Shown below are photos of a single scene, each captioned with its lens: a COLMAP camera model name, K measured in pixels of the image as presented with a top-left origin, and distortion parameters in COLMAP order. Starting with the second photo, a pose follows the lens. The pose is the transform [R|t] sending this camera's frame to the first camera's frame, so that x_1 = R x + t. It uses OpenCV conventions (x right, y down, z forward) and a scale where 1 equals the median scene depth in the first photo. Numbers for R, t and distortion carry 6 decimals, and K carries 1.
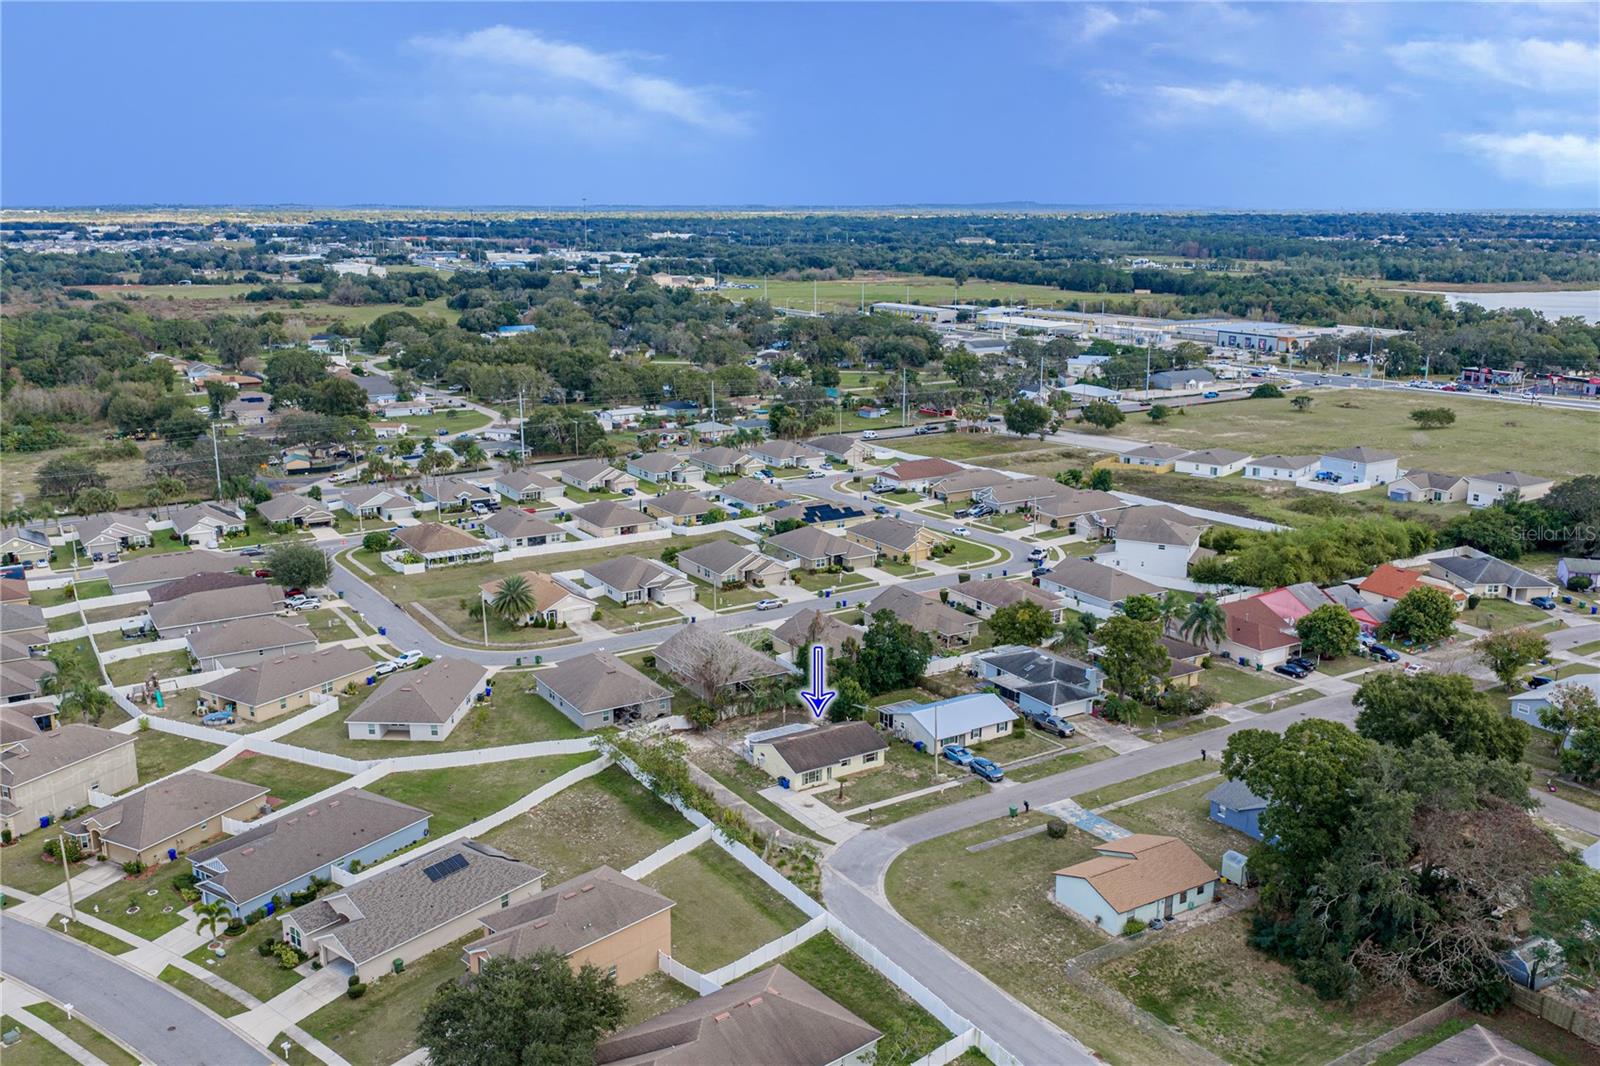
lens RADIAL K [[1362.5, 0, 798.6], [0, 1362.5, 538.3], [0, 0, 1]] dist [0.026007, -0.048166]
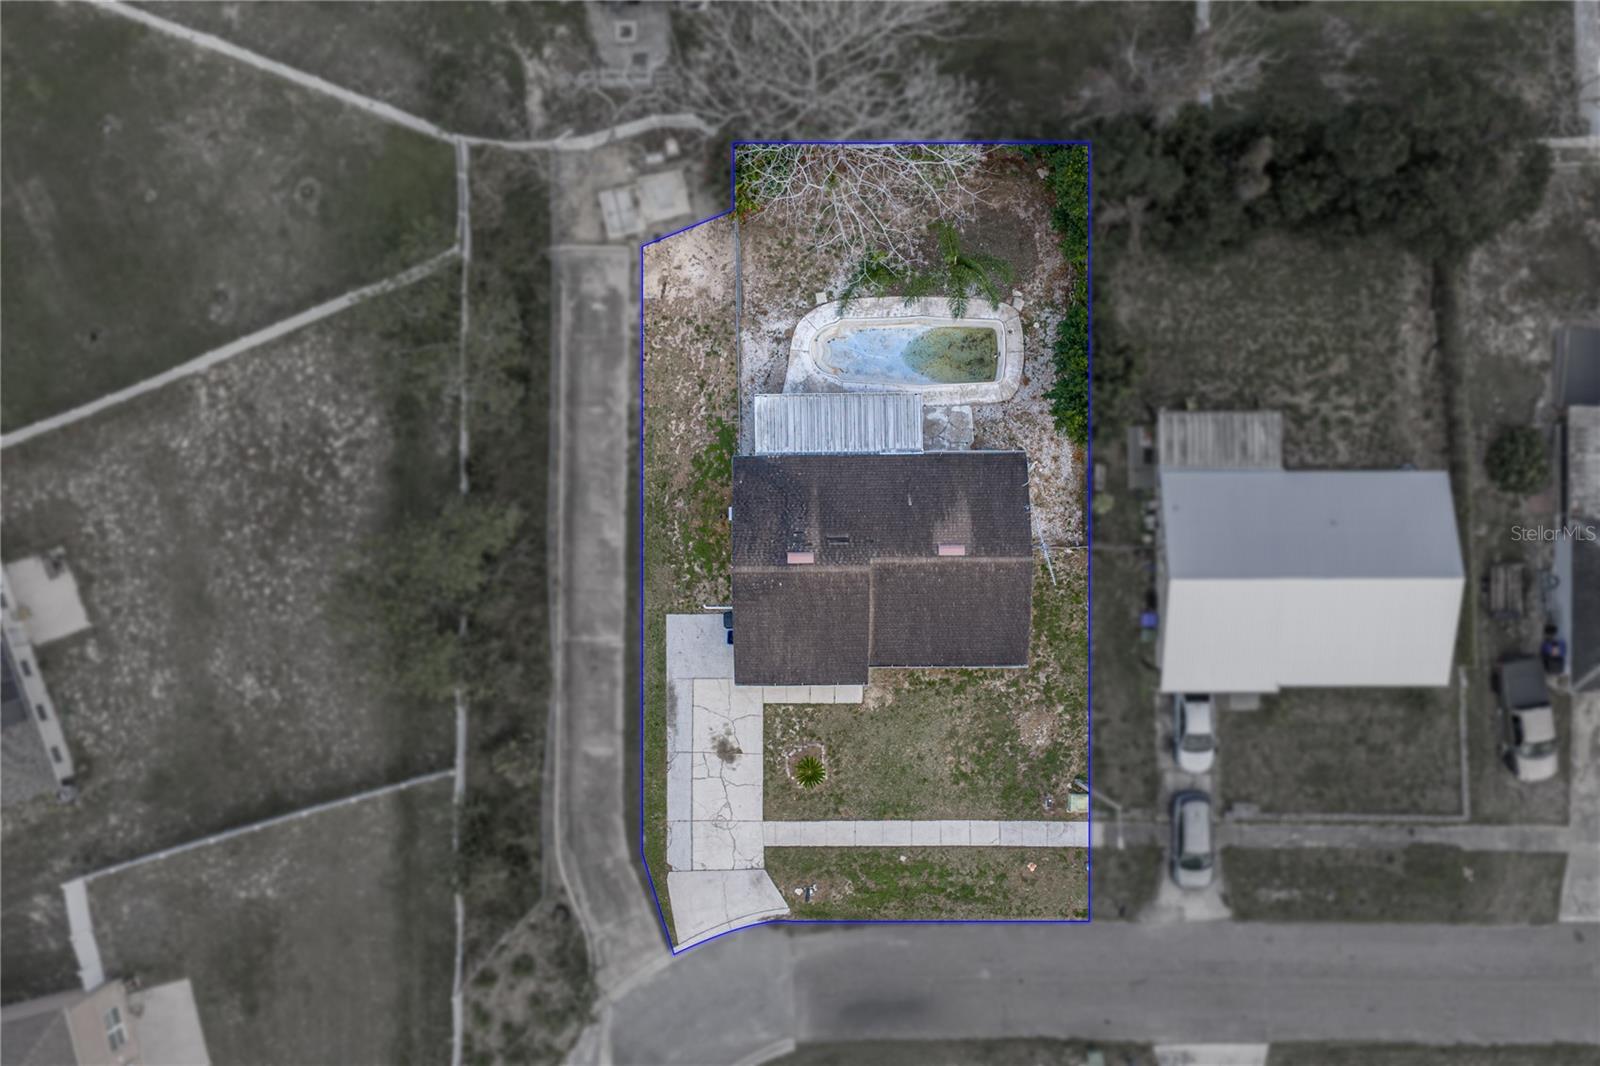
lens RADIAL K [[1362.5, 0, 798.6], [0, 1362.5, 538.3], [0, 0, 1]] dist [0.026007, -0.048166]
pose [[0.850776, 0.525483, -0.006910, -0.004815], [-0.122330, 0.210810, 0.969843, -0.194143], [0.511093, -0.824273, 0.243634, 0.780189]]
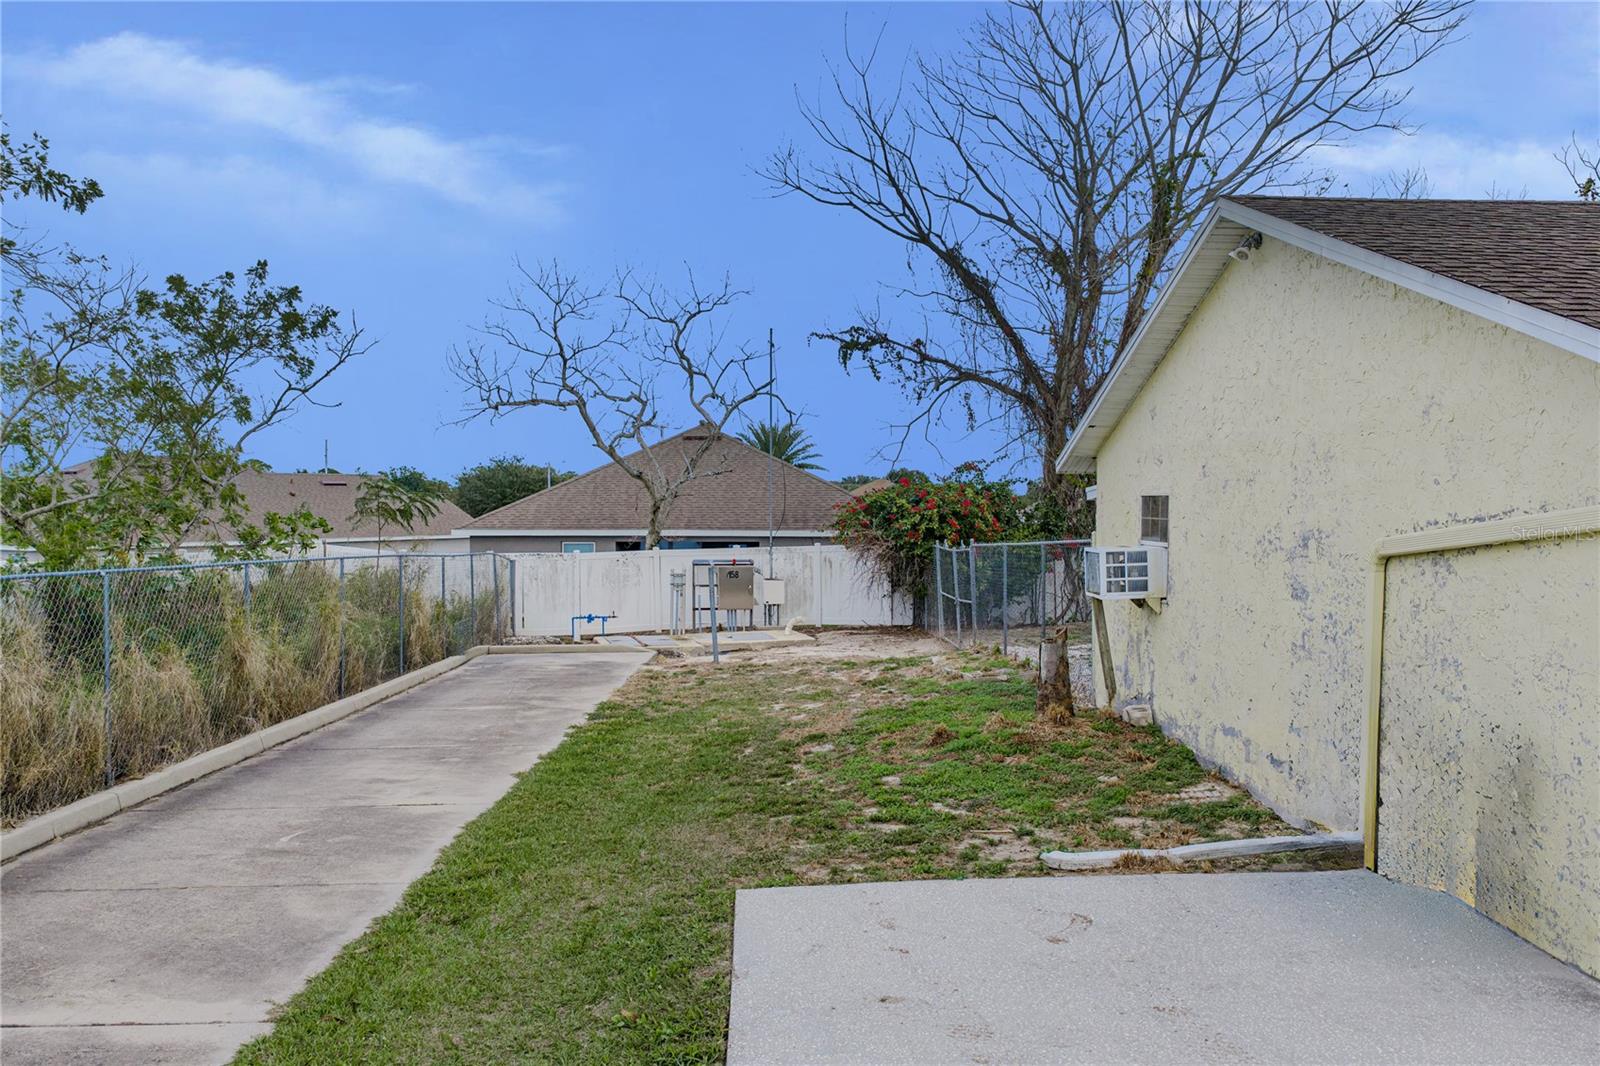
lens RADIAL K [[1370.6, 0, 799.5], [0, 1370.6, 537.6], [0, 0, 1]] dist [0.021300, -0.037593]
pose [[0.863692, 0.014769, -0.503804, -0.004094], [-0.122727, 0.975648, -0.181795, 0.151539], [0.488851, 0.218845, 0.844471, 0.796551]]
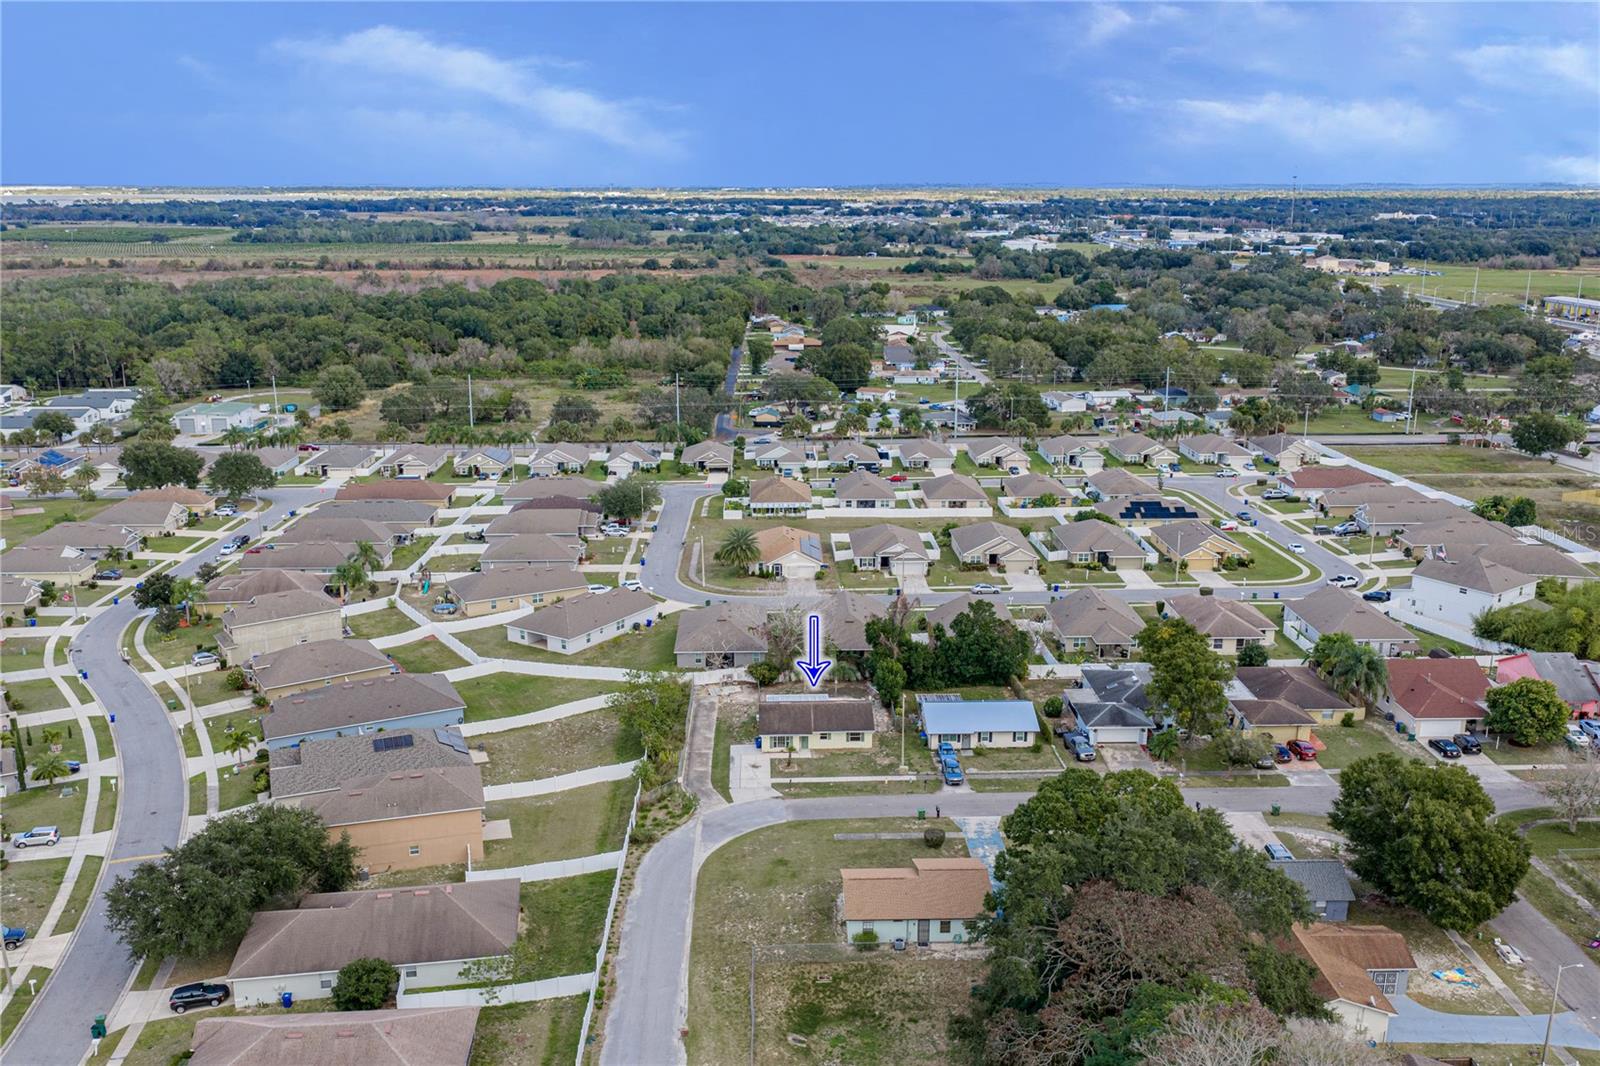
lens RADIAL K [[1362.5, 0, 798.6], [0, 1362.5, 538.3], [0, 0, 1]] dist [0.026007, -0.048166]
pose [[0.868748, 0.124590, -0.479326, 0.412099], [-0.117439, 0.992059, 0.045014, -0.020489], [0.481129, 0.017186, 0.876482, 0.088525]]
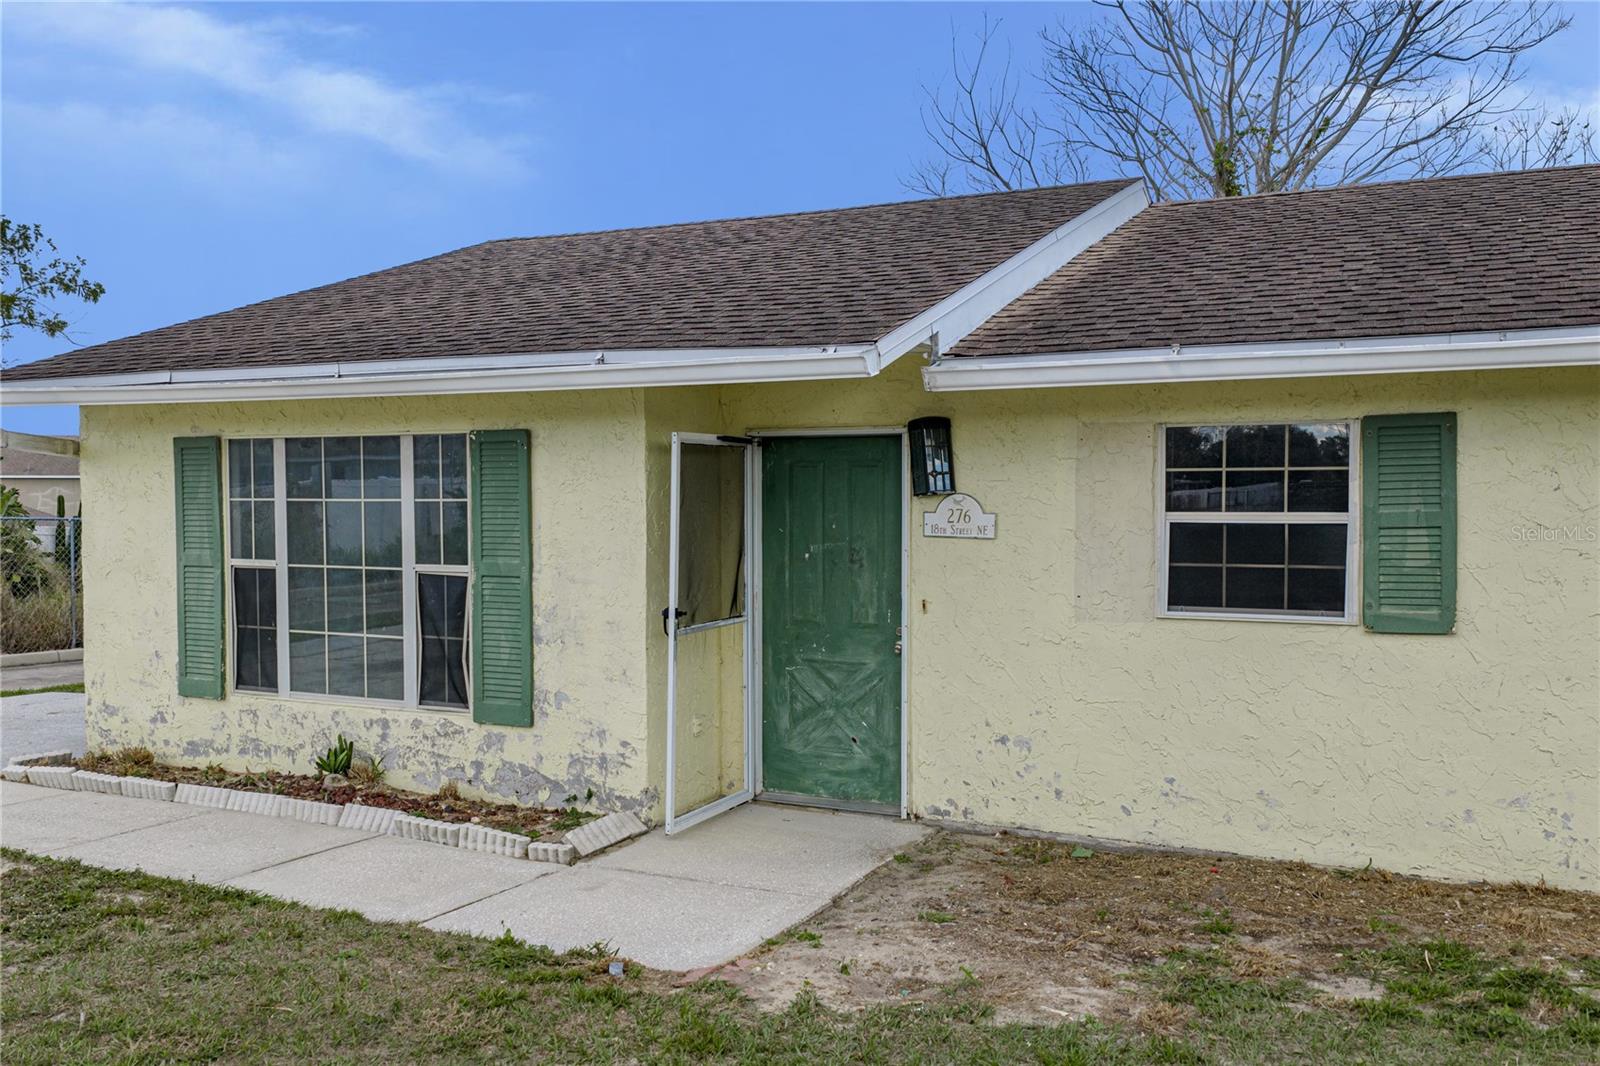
lens RADIAL K [[1362.5, 0, 798.6], [0, 1362.5, 538.3], [0, 0, 1]] dist [0.026007, -0.048166]
pose [[0.533672, 0.023115, -0.845376, 0.051918], [-0.202029, 0.974168, -0.100900, 0.146368], [0.821206, 0.224638, 0.524556, 0.825007]]
